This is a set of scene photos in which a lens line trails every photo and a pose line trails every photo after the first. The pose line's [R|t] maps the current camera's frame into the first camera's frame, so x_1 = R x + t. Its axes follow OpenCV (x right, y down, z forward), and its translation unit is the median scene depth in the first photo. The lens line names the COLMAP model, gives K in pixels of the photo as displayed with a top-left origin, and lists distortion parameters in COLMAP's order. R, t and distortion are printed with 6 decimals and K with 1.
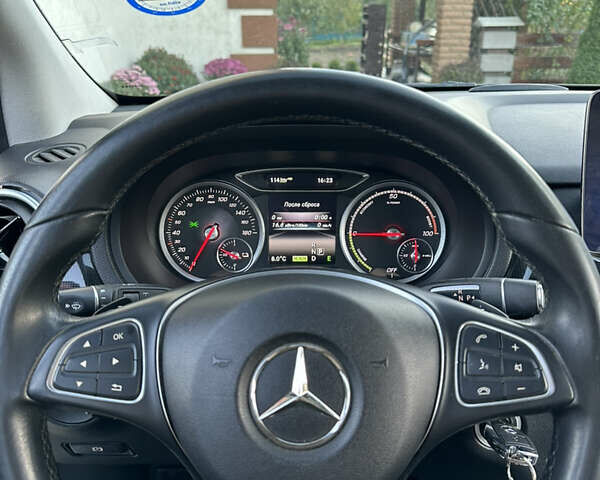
lens RADIAL K [[547.6, 0, 300.0], [0, 547.6, 240.0], [0, 0, 1]] dist [0.163763, -0.305255]
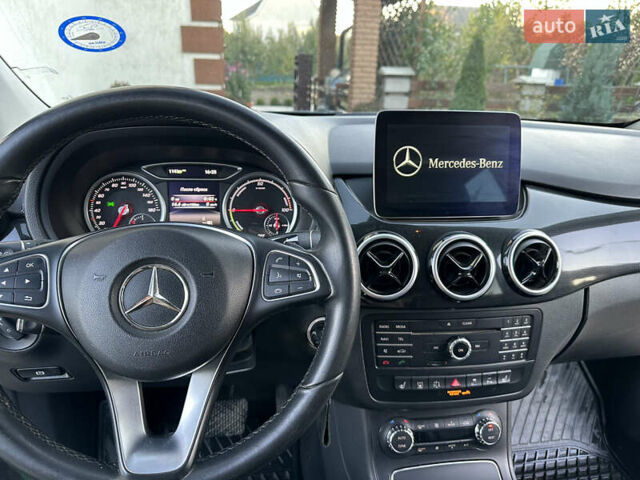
lens RADIAL K [[452.9, 0, 320.0], [0, 452.9, 240.0], [0, 0, 1]] dist [0.062974, -0.065472]
pose [[0.990032, -0.018246, 0.139658, 0.155076], [0.019983, 0.999739, -0.011048, 0.081475], [-0.139420, 0.013729, 0.990138, -0.178828]]
